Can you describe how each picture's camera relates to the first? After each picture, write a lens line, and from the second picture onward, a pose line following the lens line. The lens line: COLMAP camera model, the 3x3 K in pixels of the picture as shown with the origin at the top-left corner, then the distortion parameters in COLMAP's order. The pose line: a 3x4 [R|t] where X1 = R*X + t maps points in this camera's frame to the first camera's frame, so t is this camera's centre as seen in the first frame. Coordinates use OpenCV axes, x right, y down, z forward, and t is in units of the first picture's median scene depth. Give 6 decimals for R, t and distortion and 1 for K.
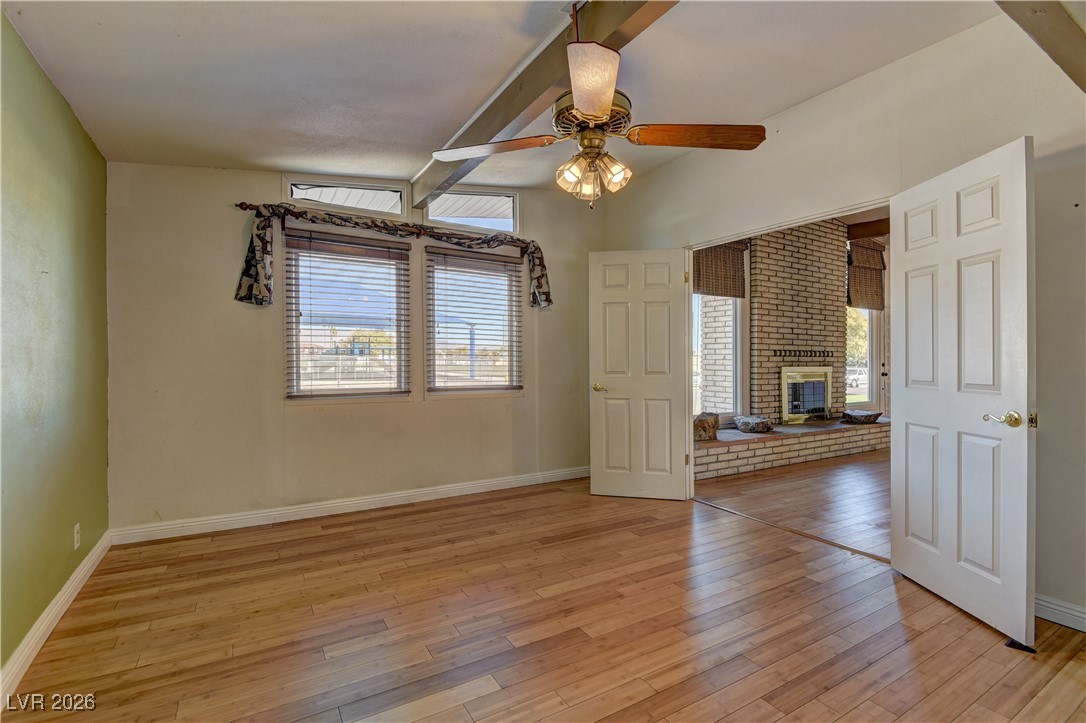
lens RADIAL K [[496.6, 0, 544.8], [0, 496.6, 364.2], [0, 0, 1]] dist [0.002883, -0.001736]
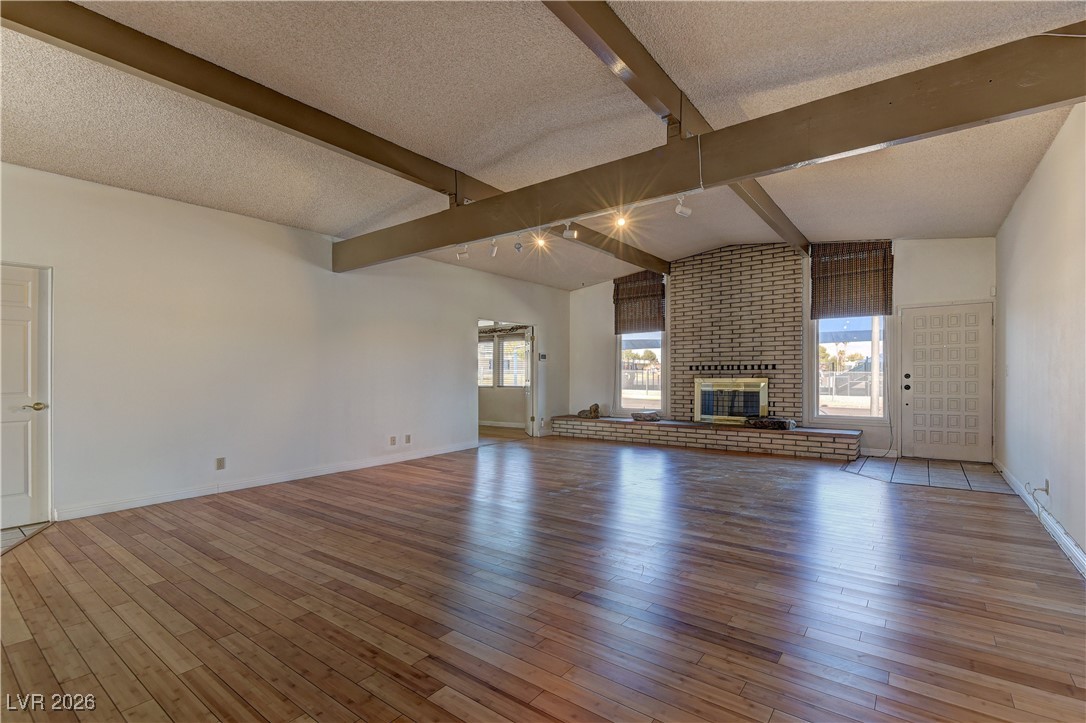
lens RADIAL K [[496.6, 0, 545.3], [0, 496.6, 369.4], [0, 0, 1]] dist [0.002883, -0.001736]
pose [[0.357856, -0.012514, -0.933693, 1.550570], [0.003862, 0.999921, -0.011921, -0.004272], [0.933769, 0.000660, 0.357877, 0.150644]]
